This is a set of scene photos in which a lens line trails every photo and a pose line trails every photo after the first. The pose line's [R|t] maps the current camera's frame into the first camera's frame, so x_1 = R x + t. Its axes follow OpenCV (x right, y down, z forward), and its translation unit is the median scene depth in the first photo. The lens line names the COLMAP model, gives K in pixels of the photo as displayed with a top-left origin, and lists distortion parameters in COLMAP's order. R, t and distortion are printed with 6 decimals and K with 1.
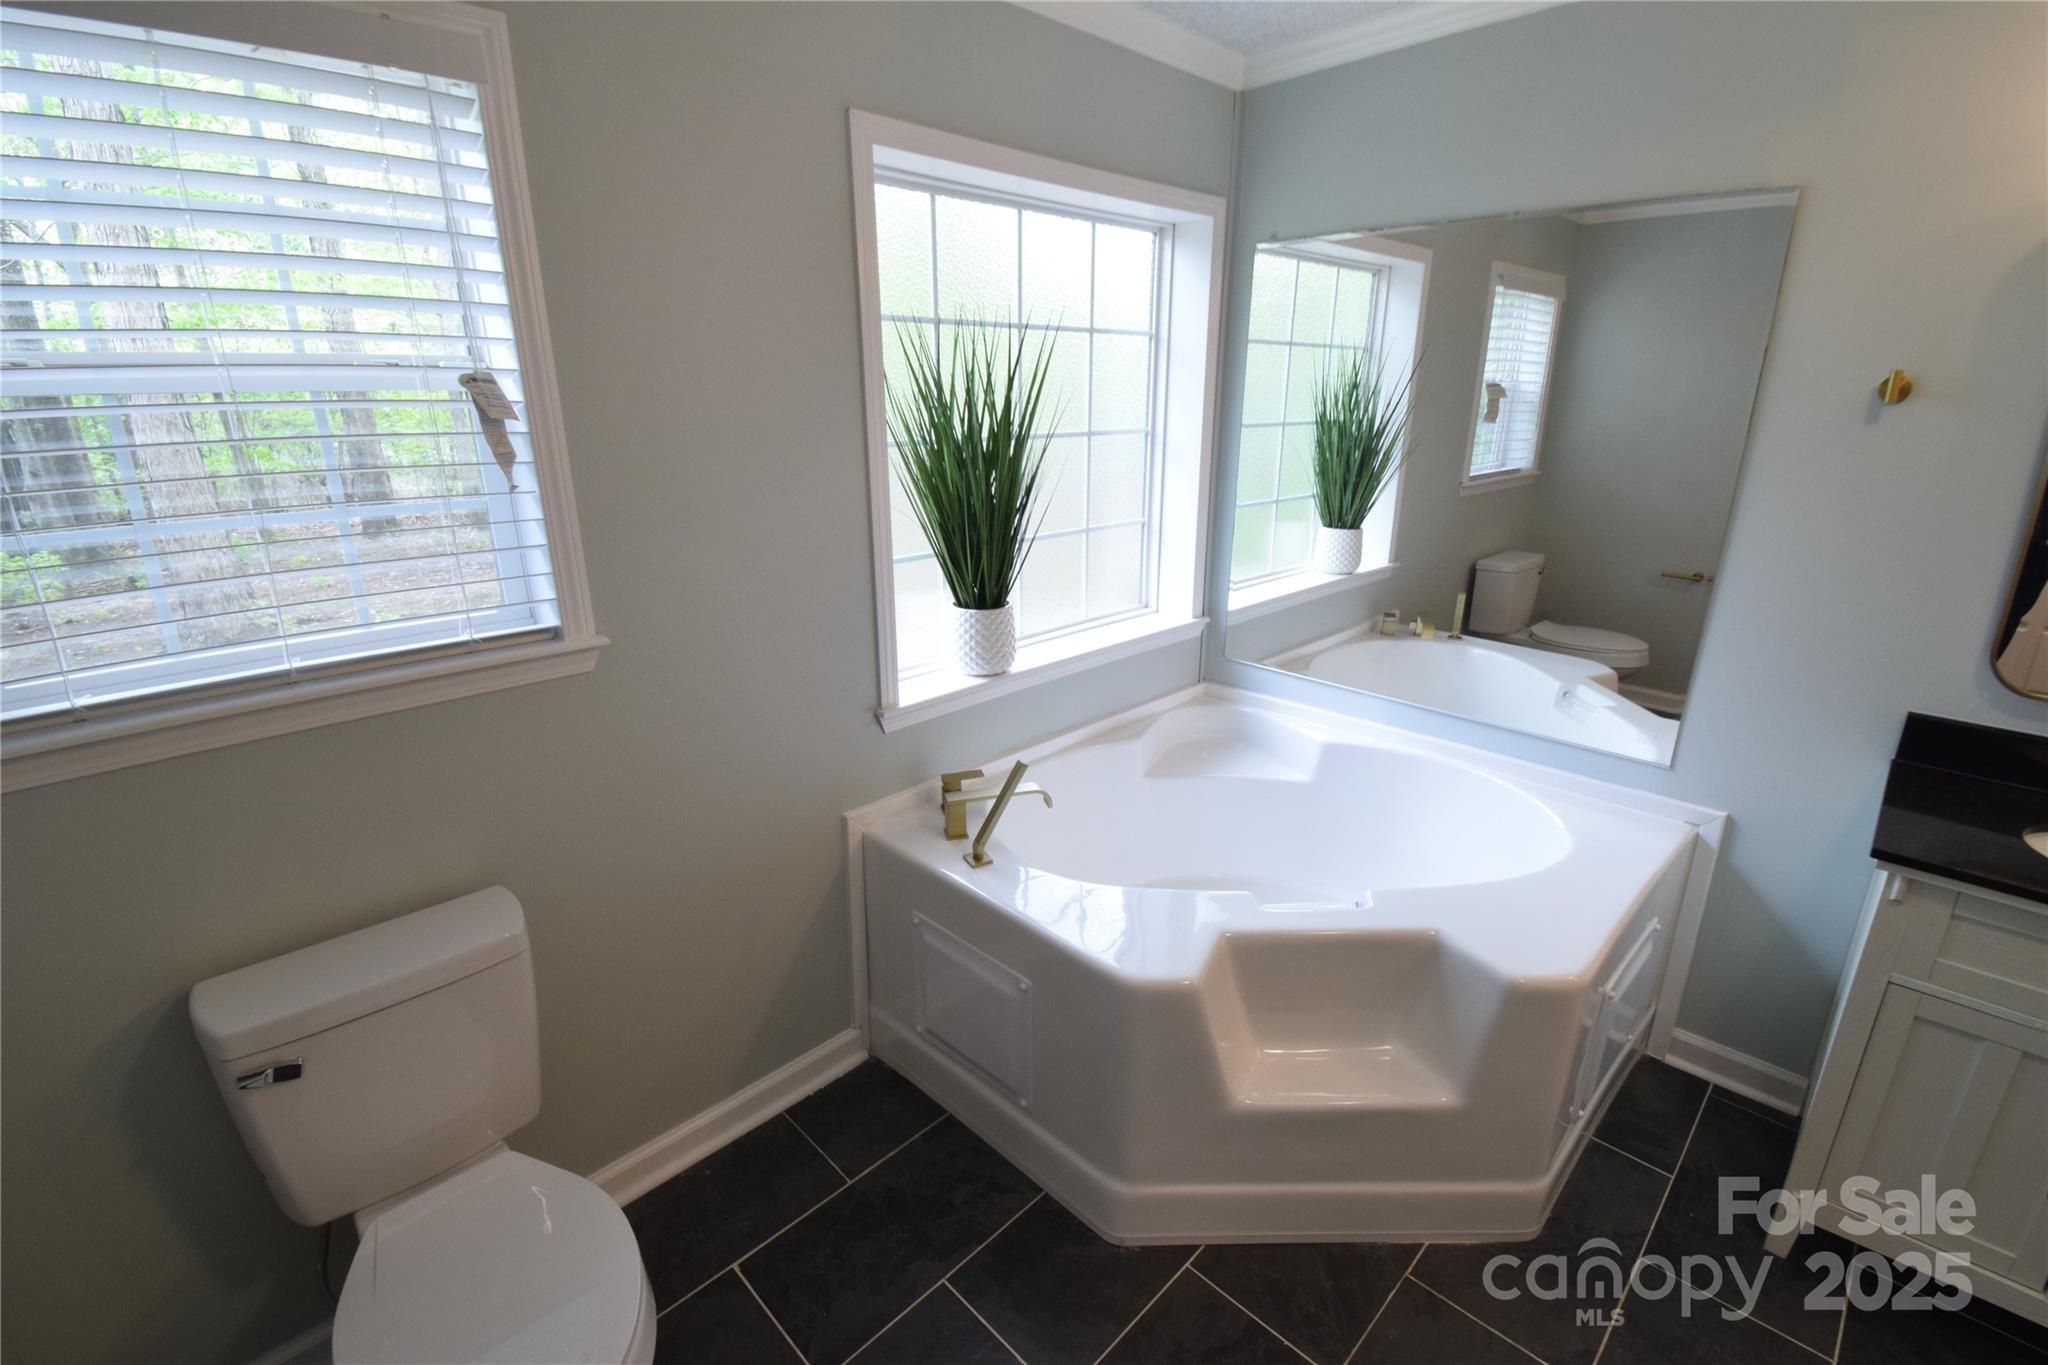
lens RADIAL K [[905.2, 0, 1031.8], [0, 905.2, 678.5], [0, 0, 1]] dist [0.008056, -0.017192]
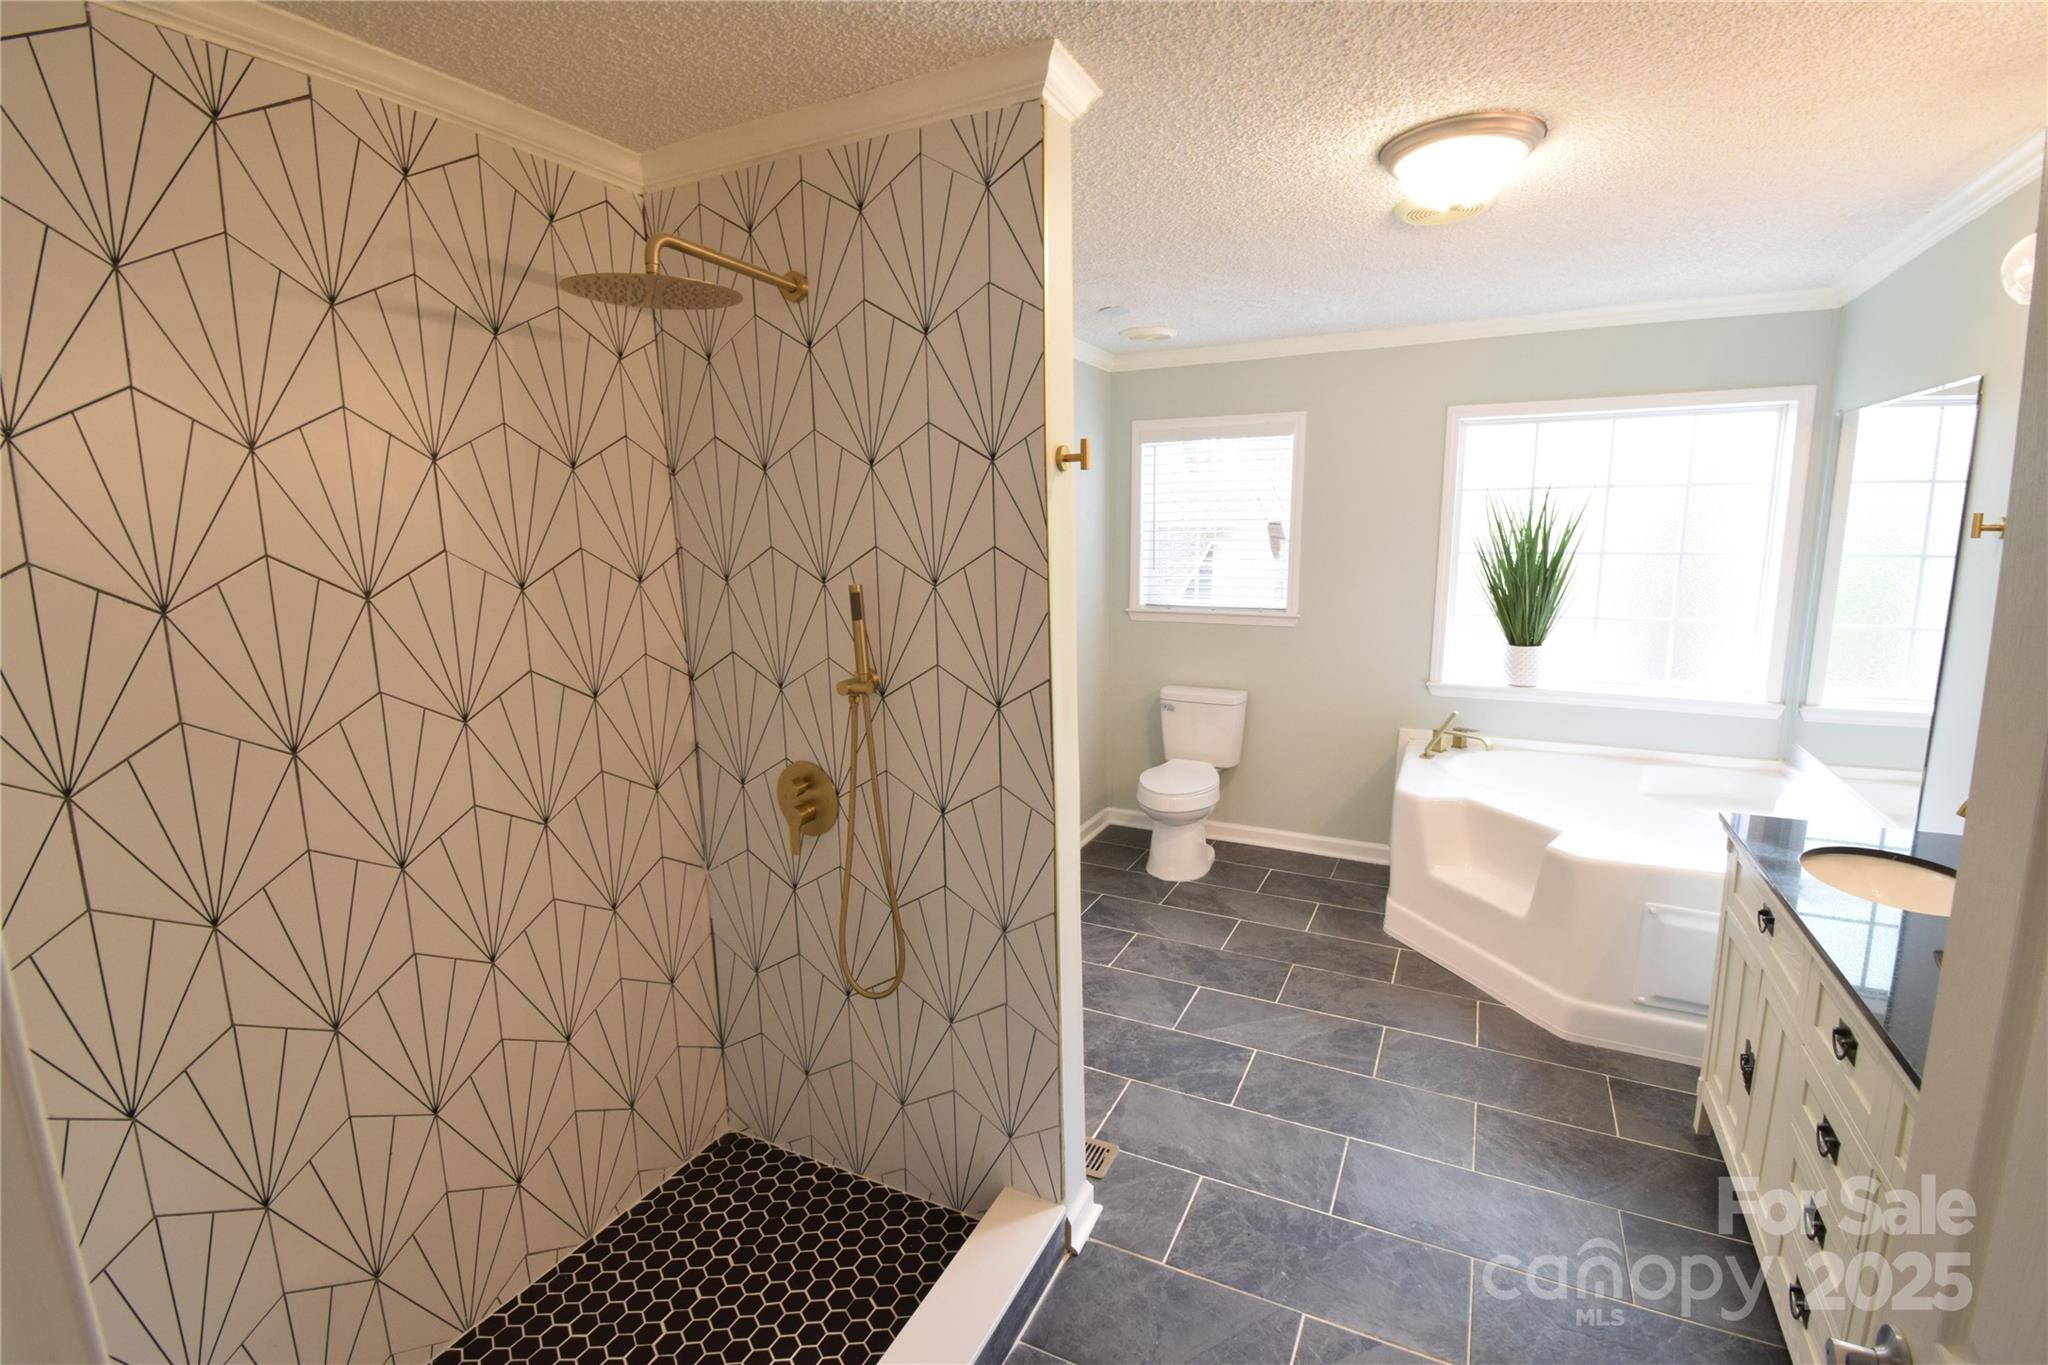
lens RADIAL K [[905.2, 0, 1030.6], [0, 905.2, 679.1], [0, 0, 1]] dist [0.008056, -0.017192]
pose [[0.320622, 0.154598, -0.934506, 1.348554], [-0.277958, 0.958512, 0.063204, 0.140410], [0.905506, 0.239488, 0.350292, -0.468718]]
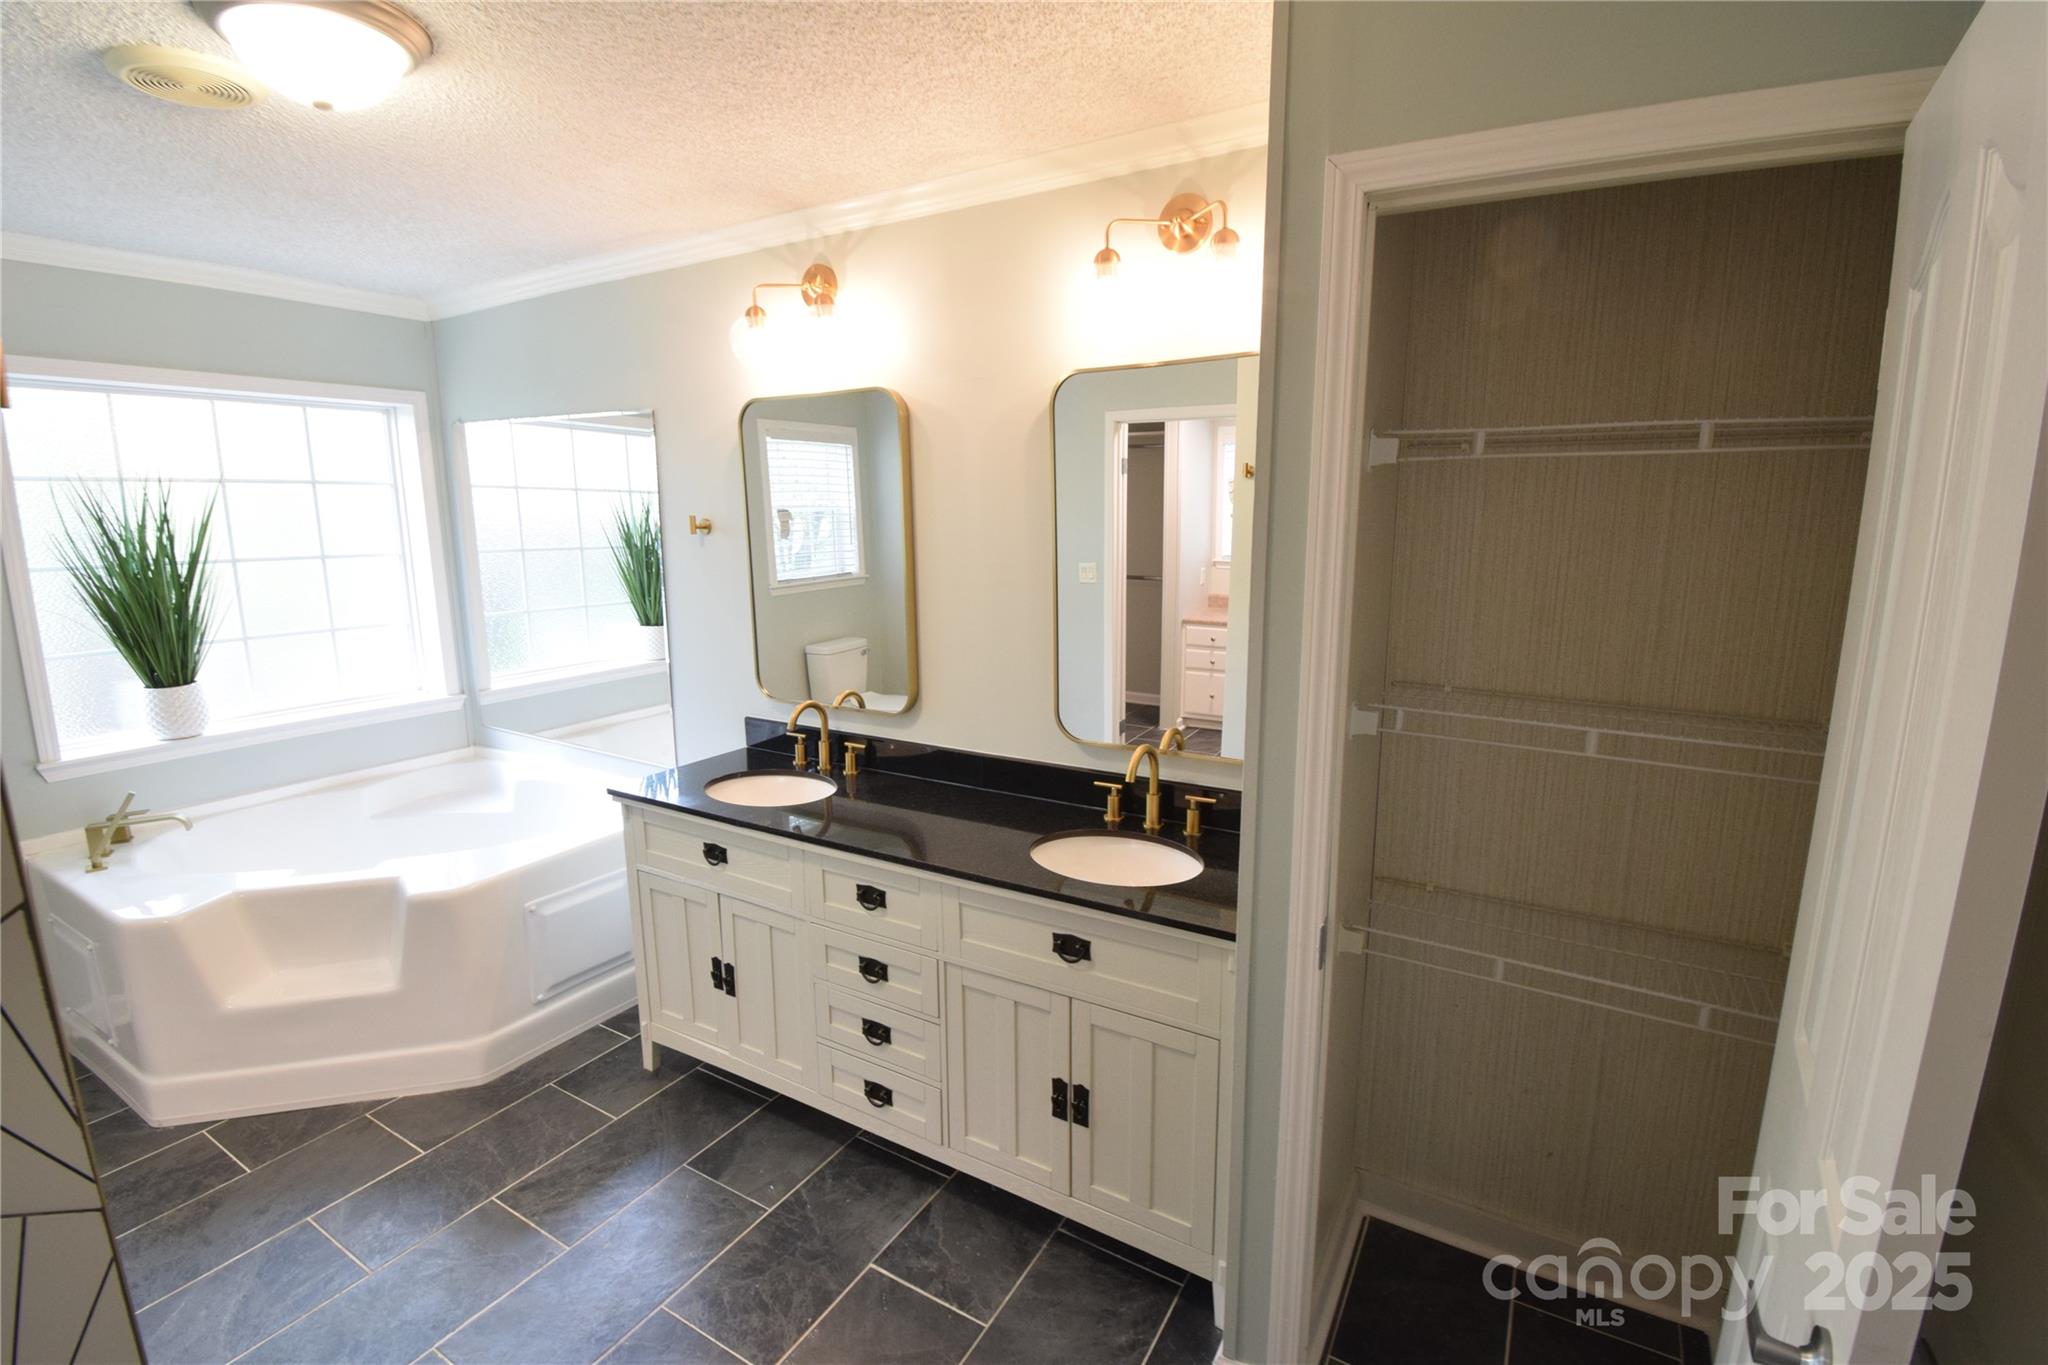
lens RADIAL K [[905.2, 0, 1031.5], [0, 905.2, 673.0], [0, 0, 1]] dist [0.008056, -0.017192]
pose [[0.965702, -0.046360, 0.255480, 0.876051], [0.080271, 0.989037, -0.123947, 0.173530], [-0.246933, 0.140204, 0.958836, -0.600950]]
